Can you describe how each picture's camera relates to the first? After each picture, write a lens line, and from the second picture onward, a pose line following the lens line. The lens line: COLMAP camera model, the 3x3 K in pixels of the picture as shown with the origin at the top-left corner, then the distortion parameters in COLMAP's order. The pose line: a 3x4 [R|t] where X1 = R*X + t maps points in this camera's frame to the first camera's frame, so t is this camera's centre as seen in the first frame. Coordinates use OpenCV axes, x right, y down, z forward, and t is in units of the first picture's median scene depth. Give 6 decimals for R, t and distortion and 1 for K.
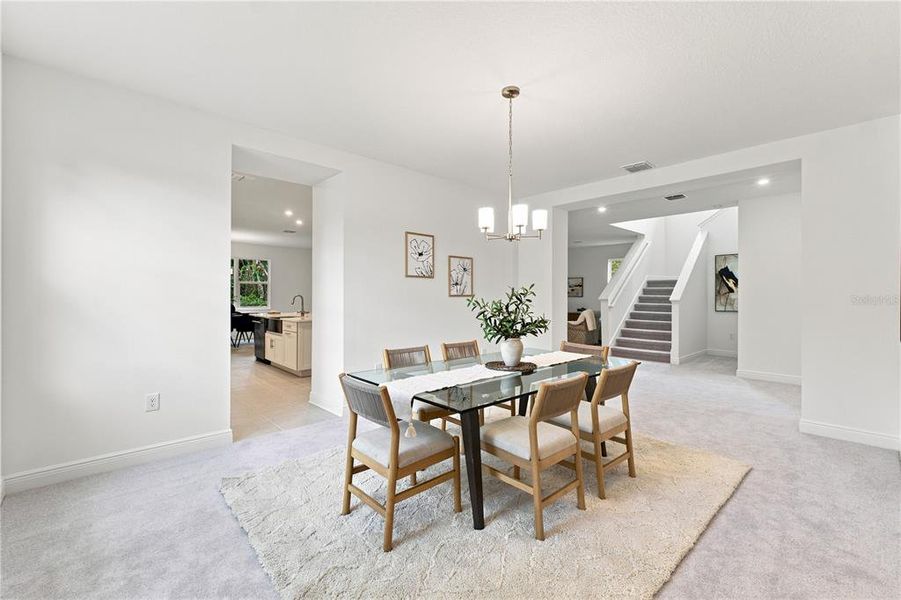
lens RADIAL K [[383.3, 0, 450.5], [0, 383.3, 300.0], [0, 0, 1]] dist [0.000671, 0.000086]
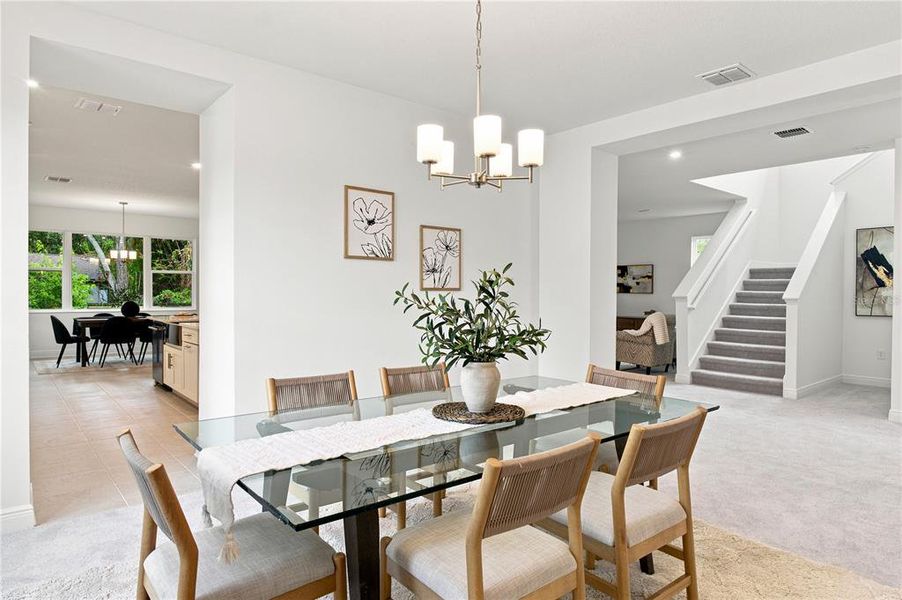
lens RADIAL K [[536.8, 0, 451.1], [0, 536.8, 304.7], [0, 0, 1]] dist [-0.010148, -0.001062]
pose [[0.999012, 0.004189, -0.044237, 0.088596], [-0.003689, 0.999929, 0.011361, 0.004523], [0.044281, -0.011187, 0.998956, 0.129239]]
